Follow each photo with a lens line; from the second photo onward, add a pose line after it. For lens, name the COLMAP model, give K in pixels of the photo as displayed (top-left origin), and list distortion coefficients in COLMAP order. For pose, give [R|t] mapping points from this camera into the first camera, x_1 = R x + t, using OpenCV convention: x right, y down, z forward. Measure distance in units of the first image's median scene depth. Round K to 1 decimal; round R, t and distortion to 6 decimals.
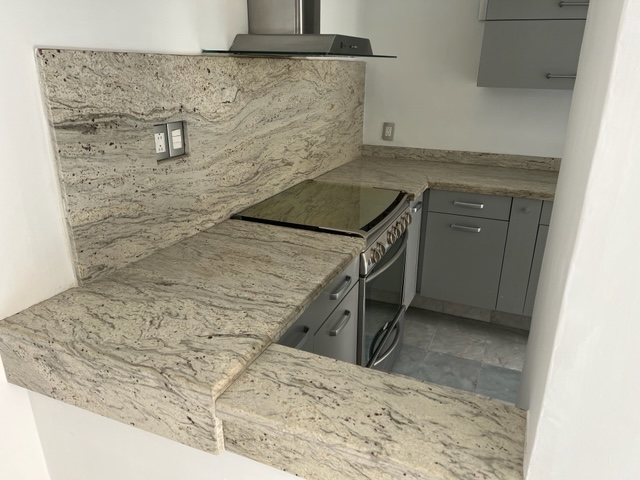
lens RADIAL K [[482.8, 0, 320.6], [0, 482.8, 242.1], [0, 0, 1]] dist [0.014606, -0.019957]
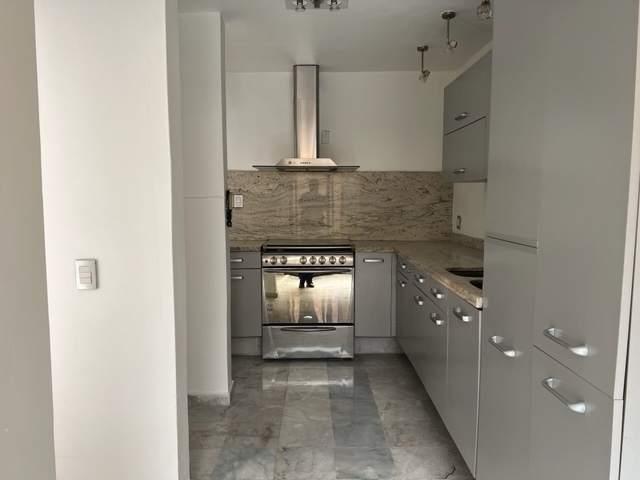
lens RADIAL K [[482.8, 0, 320.2], [0, 482.8, 241.0], [0, 0, 1]] dist [0.014606, -0.019957]
pose [[0.411188, 0.066579, -0.909116, 1.857912], [-0.311897, 0.947408, -0.071686, 0.035170], [0.856531, 0.313027, 0.410328, 0.295177]]
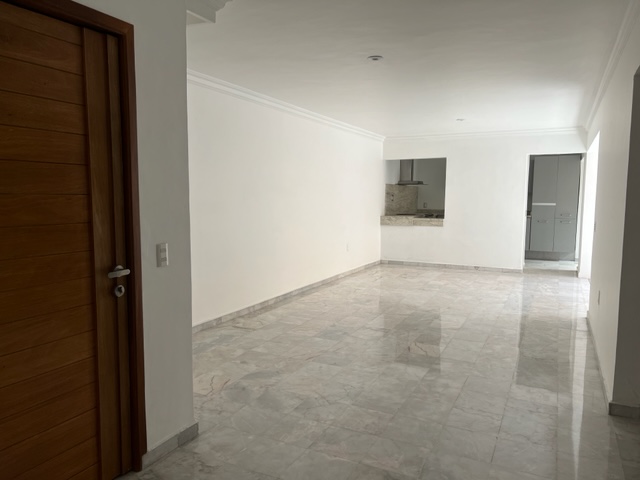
lens RADIAL K [[482.8, 0, 318.7], [0, 482.8, 239.8], [0, 0, 1]] dist [0.014606, -0.019957]
pose [[0.999022, -0.005031, -0.043931, -0.809147], [-0.006610, 0.965354, -0.260861, 1.573323], [0.043721, 0.260896, 0.964376, -3.959323]]
